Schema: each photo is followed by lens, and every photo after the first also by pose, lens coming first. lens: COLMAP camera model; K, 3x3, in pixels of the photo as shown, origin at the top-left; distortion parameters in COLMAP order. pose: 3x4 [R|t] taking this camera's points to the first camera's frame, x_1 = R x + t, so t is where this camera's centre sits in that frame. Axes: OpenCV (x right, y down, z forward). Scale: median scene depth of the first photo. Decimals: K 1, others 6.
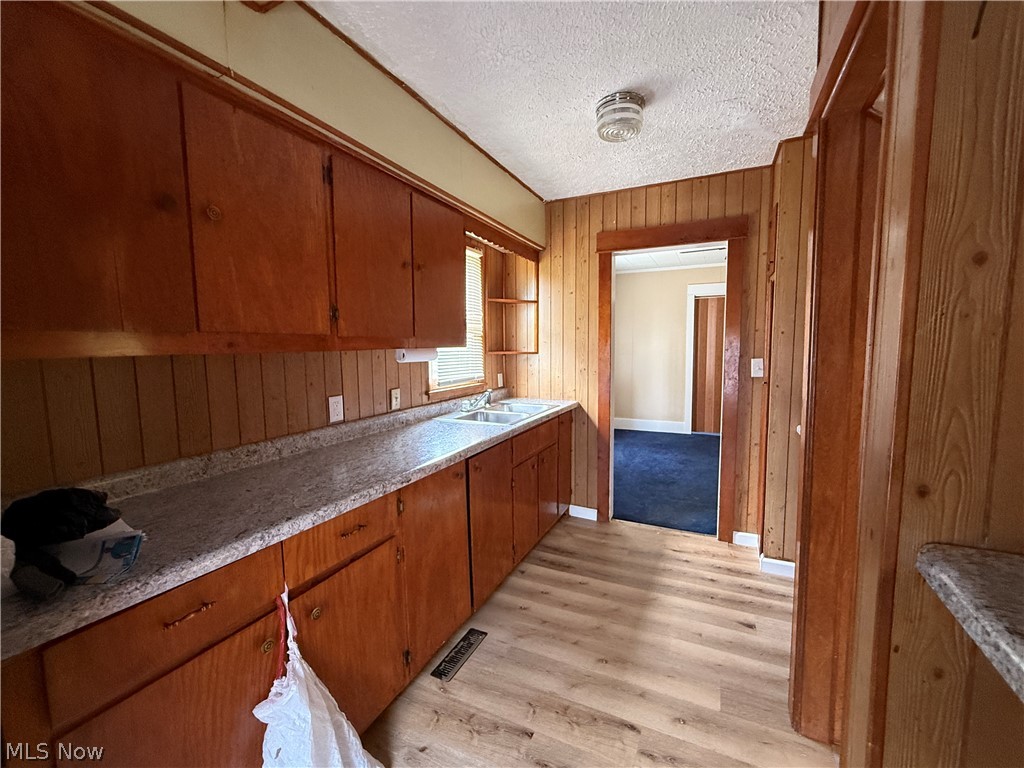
lens RADIAL K [[429.0, 0, 511.2], [0, 429.0, 384.4], [0, 0, 1]] dist [0.001087, -0.001395]
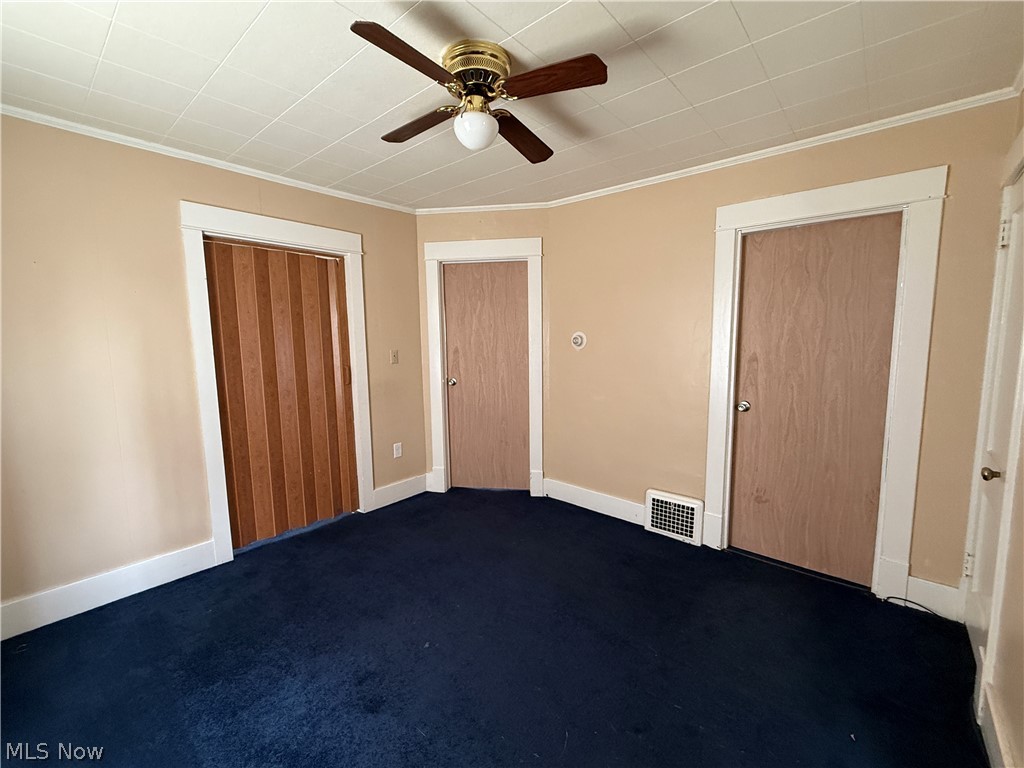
lens RADIAL K [[429.0, 0, 513.2], [0, 429.0, 387.4], [0, 0, 1]] dist [0.001087, -0.001395]
pose [[0.265924, -0.107072, 0.958029, 0.392437], [0.095224, 0.991870, 0.084422, -0.258709], [-0.959279, 0.068777, 0.273958, 2.380021]]
